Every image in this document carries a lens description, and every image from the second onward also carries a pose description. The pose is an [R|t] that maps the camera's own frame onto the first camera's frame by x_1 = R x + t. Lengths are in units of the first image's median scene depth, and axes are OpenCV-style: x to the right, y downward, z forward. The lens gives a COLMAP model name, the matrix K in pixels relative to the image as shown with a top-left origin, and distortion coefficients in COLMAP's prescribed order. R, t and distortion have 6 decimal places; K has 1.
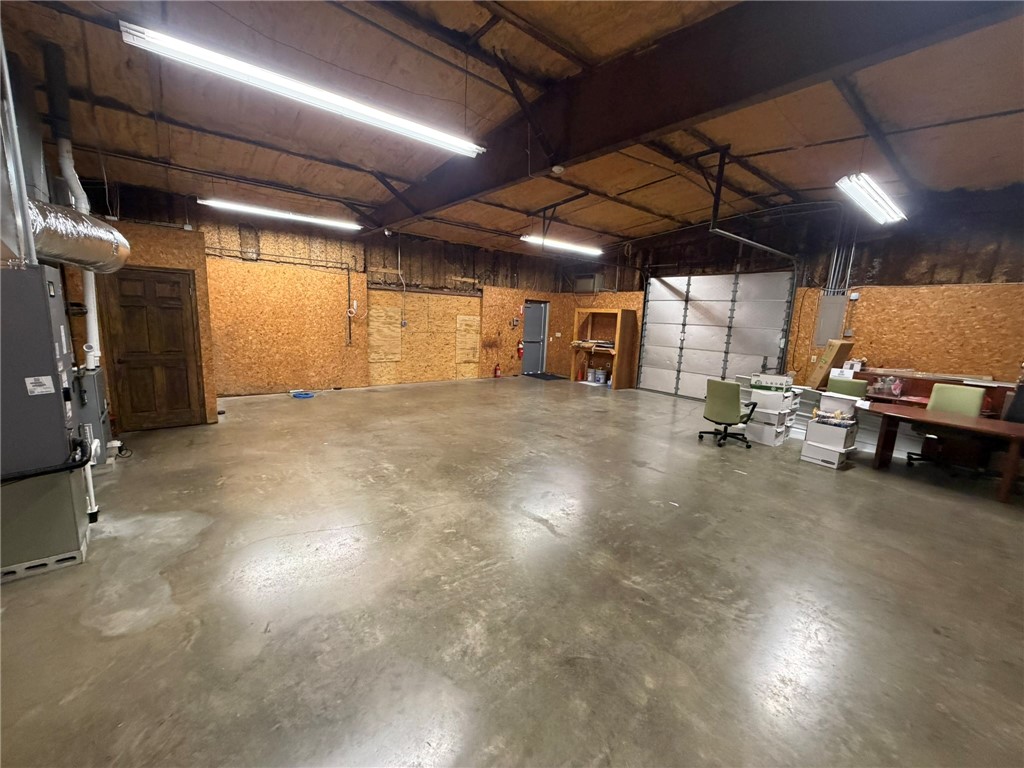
lens RADIAL K [[407.3, 0, 511.5], [0, 407.3, 385.6], [0, 0, 1]] dist [0.000970, 0.000190]
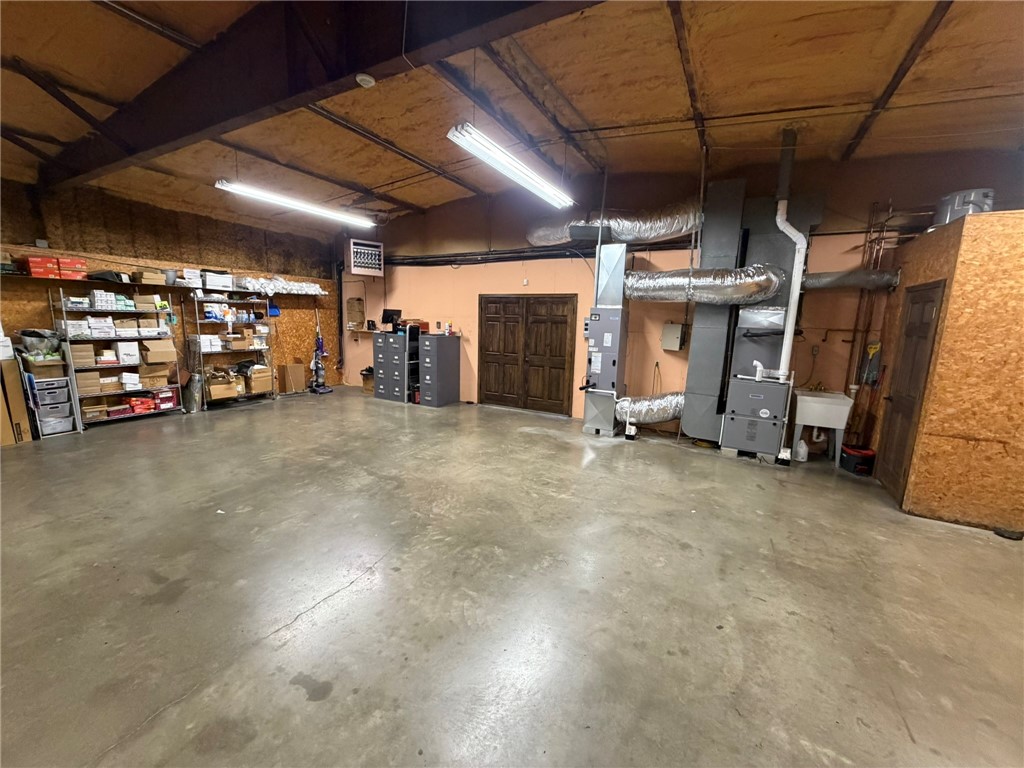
lens RADIAL K [[407.3, 0, 511.9], [0, 407.3, 386.5], [0, 0, 1]] dist [0.000970, 0.000190]
pose [[-0.924927, -0.005125, -0.380111, 0.137524], [-0.128666, 0.945114, 0.300341, -0.292767], [0.357709, 0.326700, -0.874821, 1.760654]]
